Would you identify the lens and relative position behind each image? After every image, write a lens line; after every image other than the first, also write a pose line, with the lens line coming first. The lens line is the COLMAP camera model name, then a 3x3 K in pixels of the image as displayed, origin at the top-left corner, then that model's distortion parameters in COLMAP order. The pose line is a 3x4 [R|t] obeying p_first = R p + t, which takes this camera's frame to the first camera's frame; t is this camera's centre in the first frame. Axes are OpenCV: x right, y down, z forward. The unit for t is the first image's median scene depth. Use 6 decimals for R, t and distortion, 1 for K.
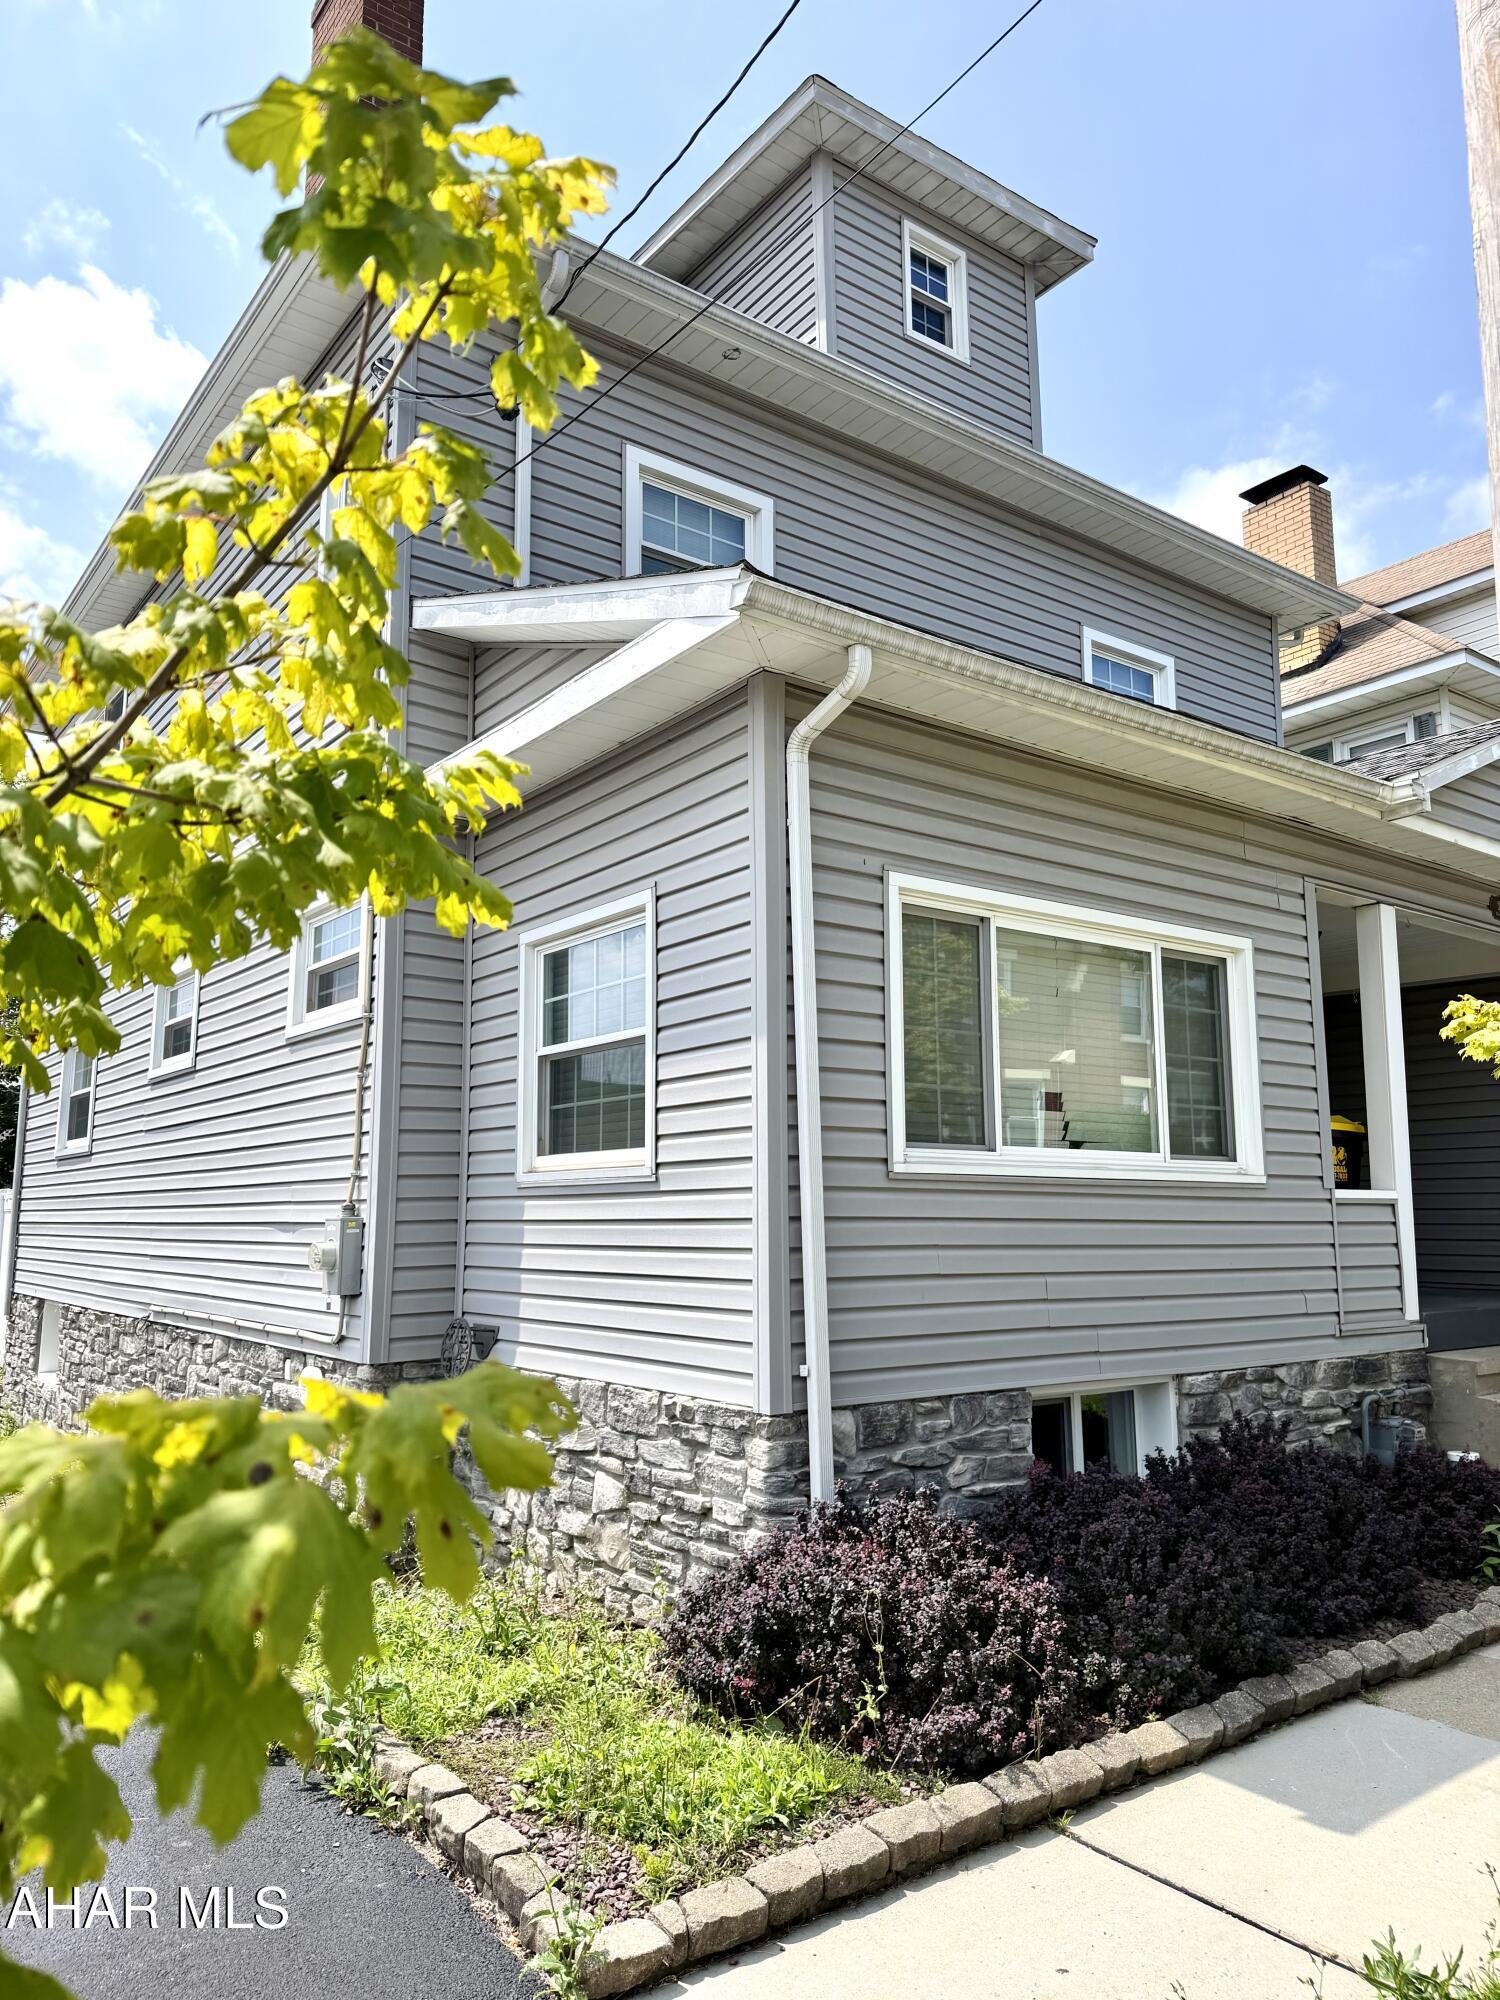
lens RADIAL K [[1425.7, 0, 750.0], [0, 1425.7, 1000.0], [0, 0, 1]] dist [0.051920, -0.071195]
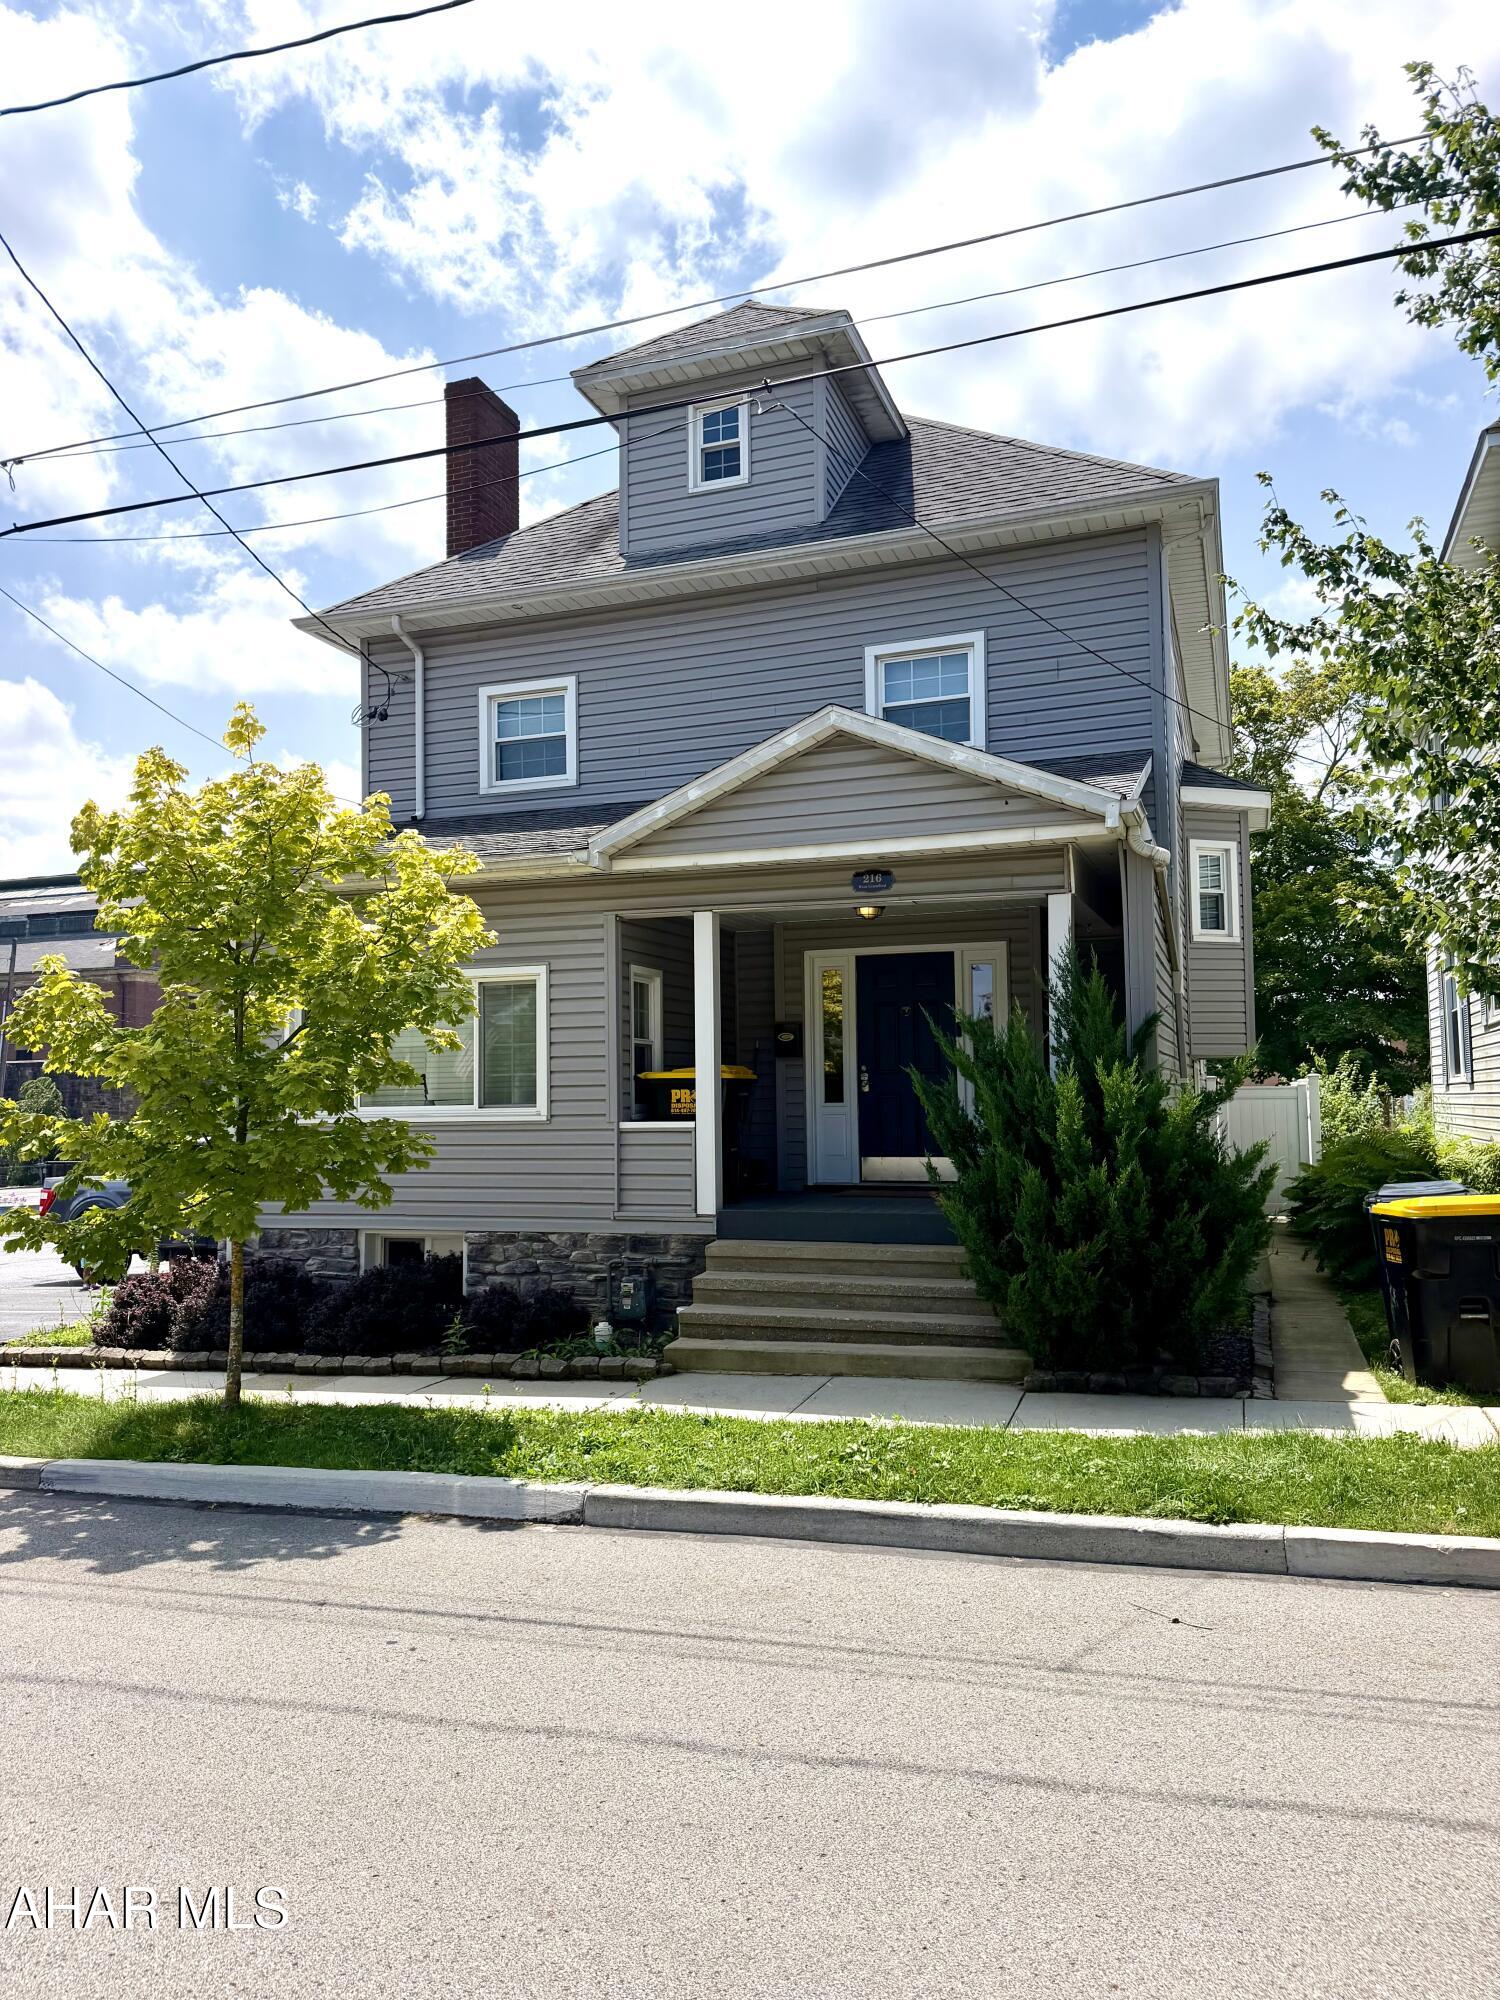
lens RADIAL K [[1425.7, 0, 750.0], [0, 1425.7, 1000.0], [0, 0, 1]] dist [0.051920, -0.071195]
pose [[0.543010, -0.069742, -0.836825, 1.804229], [0.143856, 0.989539, 0.010878, 0.011440], [0.827312, -0.126289, 0.547362, 0.338529]]
